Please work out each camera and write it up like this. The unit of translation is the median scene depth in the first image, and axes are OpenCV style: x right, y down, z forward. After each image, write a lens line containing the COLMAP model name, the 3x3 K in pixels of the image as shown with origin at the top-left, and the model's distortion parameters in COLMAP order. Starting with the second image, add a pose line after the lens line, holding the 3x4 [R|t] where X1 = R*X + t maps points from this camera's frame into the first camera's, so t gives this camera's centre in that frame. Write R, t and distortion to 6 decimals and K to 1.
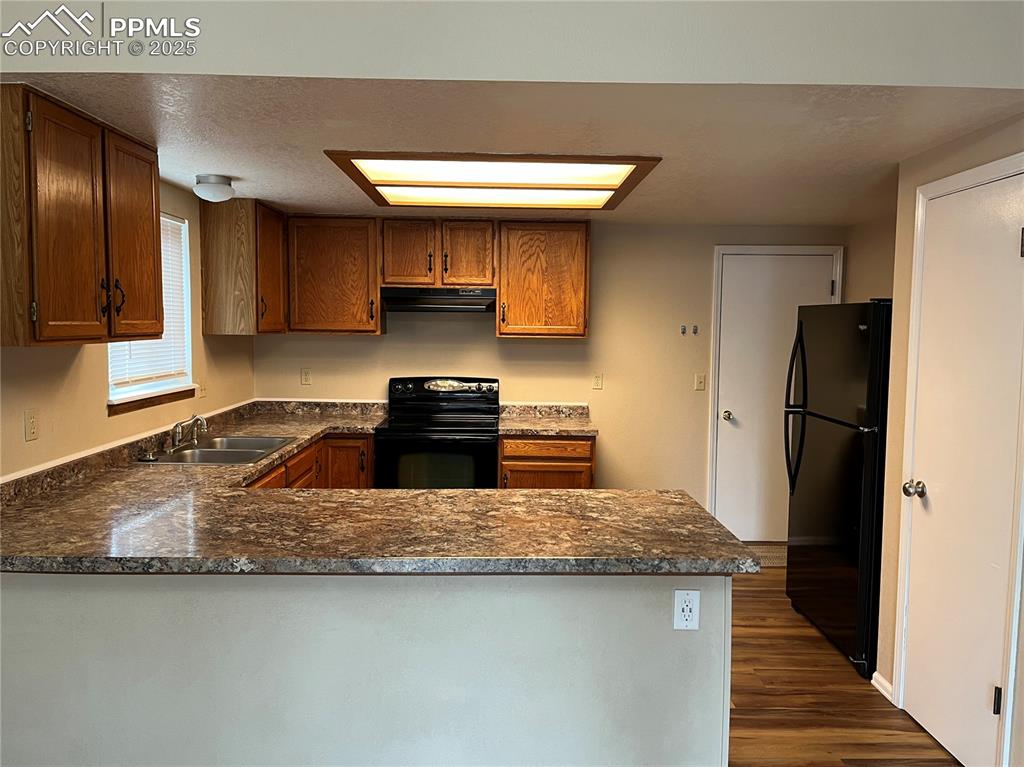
lens RADIAL K [[782.7, 0, 509.3], [0, 782.7, 386.5], [0, 0, 1]] dist [0.046575, -0.047112]
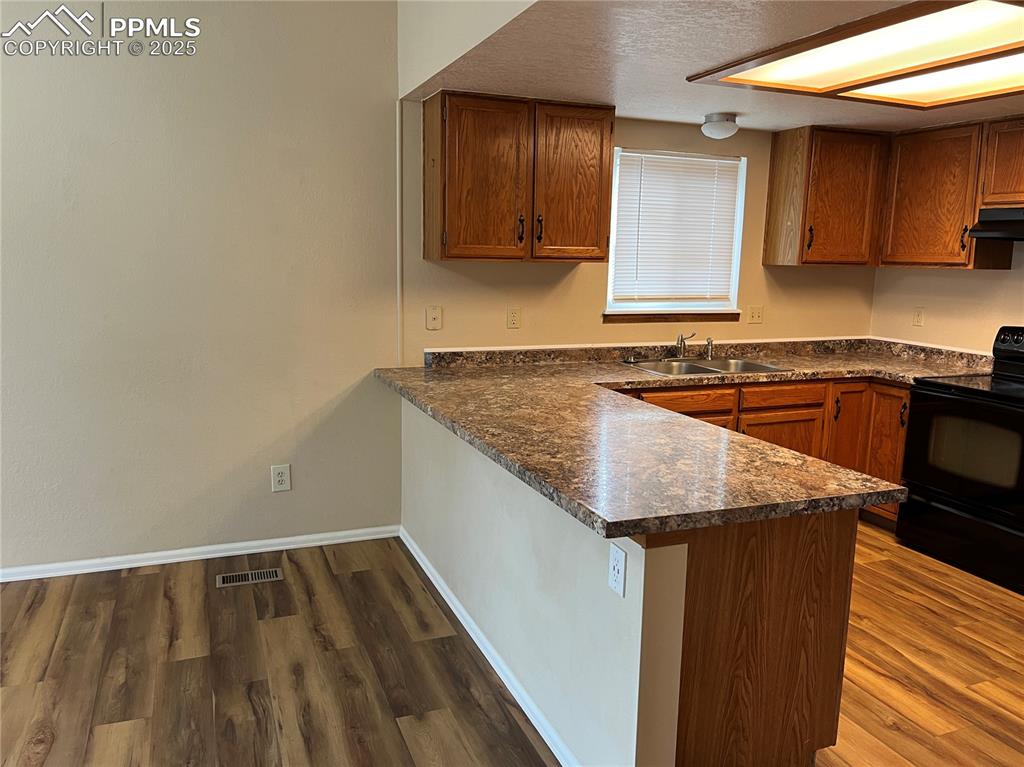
lens RADIAL K [[782.7, 0, 506.3], [0, 782.7, 378.8], [0, 0, 1]] dist [0.046575, -0.047112]
pose [[0.354848, 0.142791, -0.923955, 0.440885], [-0.092465, 0.988783, 0.117298, -0.005500], [0.930340, 0.043810, 0.364071, 0.263767]]
